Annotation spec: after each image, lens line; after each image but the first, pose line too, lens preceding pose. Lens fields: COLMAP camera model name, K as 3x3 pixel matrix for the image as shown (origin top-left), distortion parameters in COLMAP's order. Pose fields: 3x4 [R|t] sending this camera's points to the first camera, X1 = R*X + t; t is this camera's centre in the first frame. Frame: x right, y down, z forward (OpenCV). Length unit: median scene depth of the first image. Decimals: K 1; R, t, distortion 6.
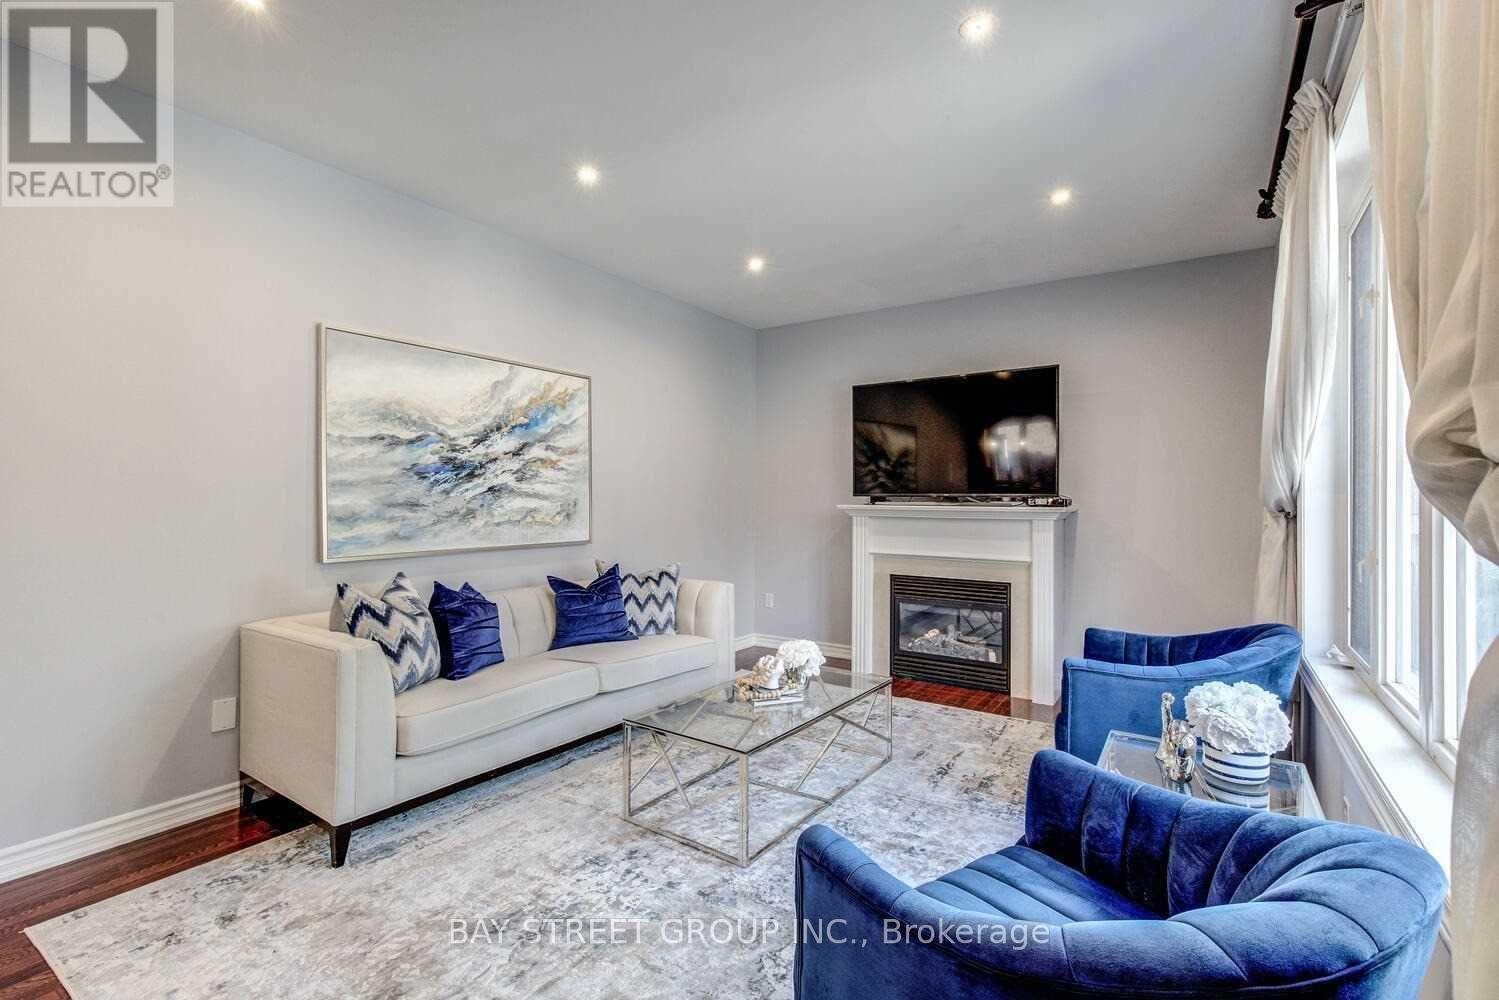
lens RADIAL K [[678.4, 0, 752.8], [0, 678.4, 498.9], [0, 0, 1]] dist [0.010982, -0.000508]
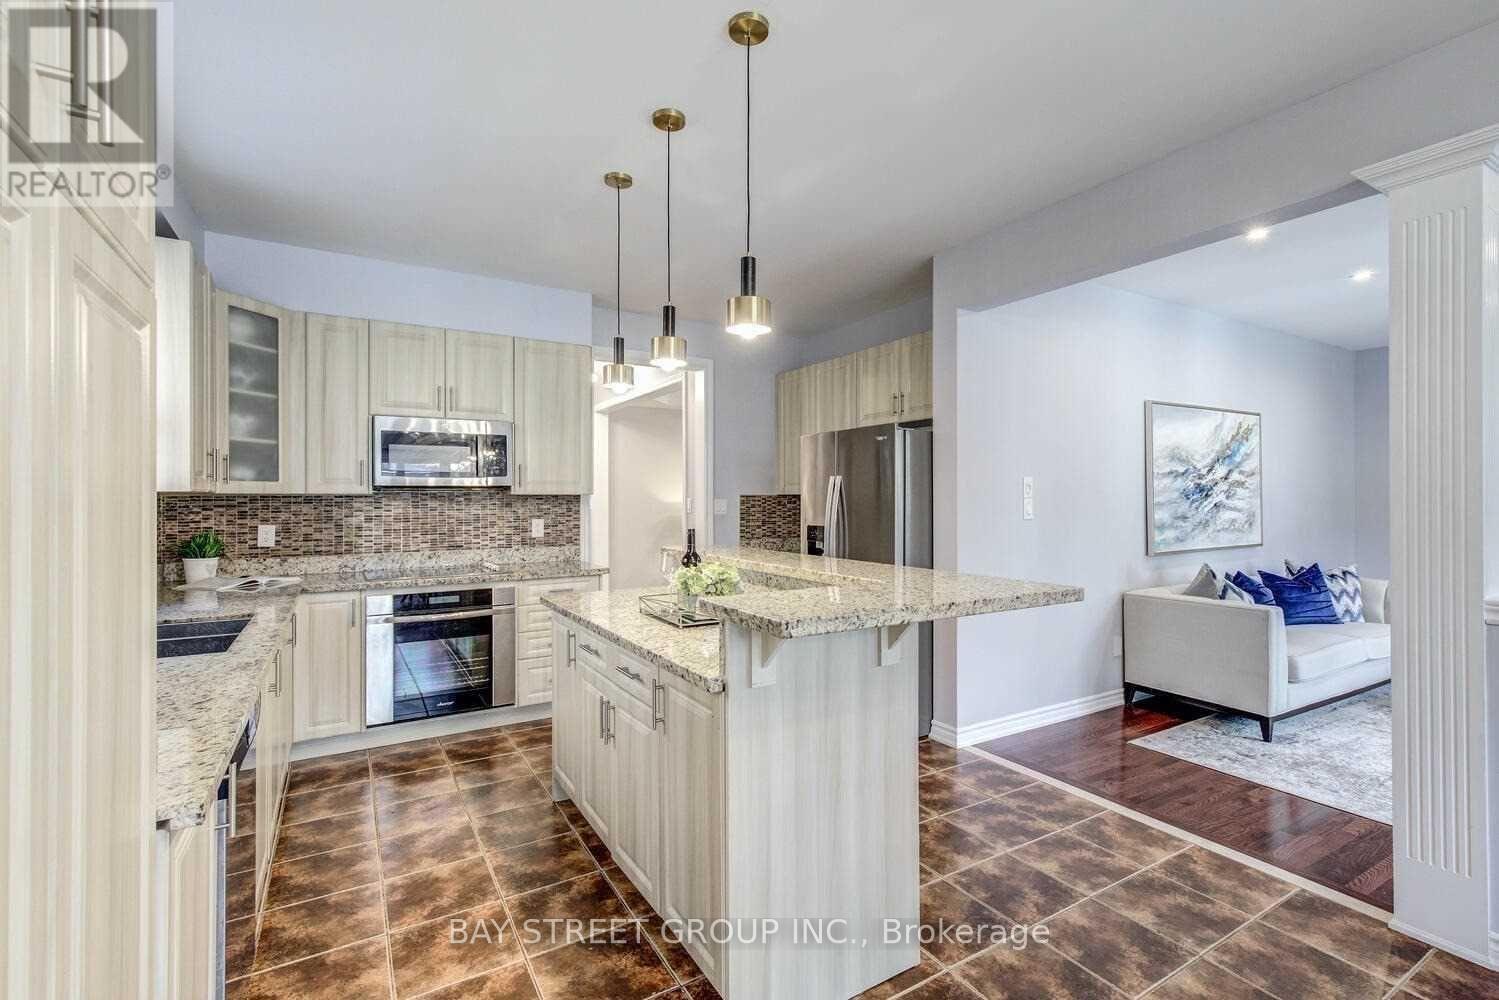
lens RADIAL K [[678.4, 0, 746.8], [0, 678.4, 503.0], [0, 0, 1]] dist [0.010982, -0.000508]
pose [[0.904661, -0.004099, -0.426112, -0.658215], [0.007476, 0.999952, 0.006254, -0.034520], [0.426066, -0.008844, 0.904649, -0.640957]]
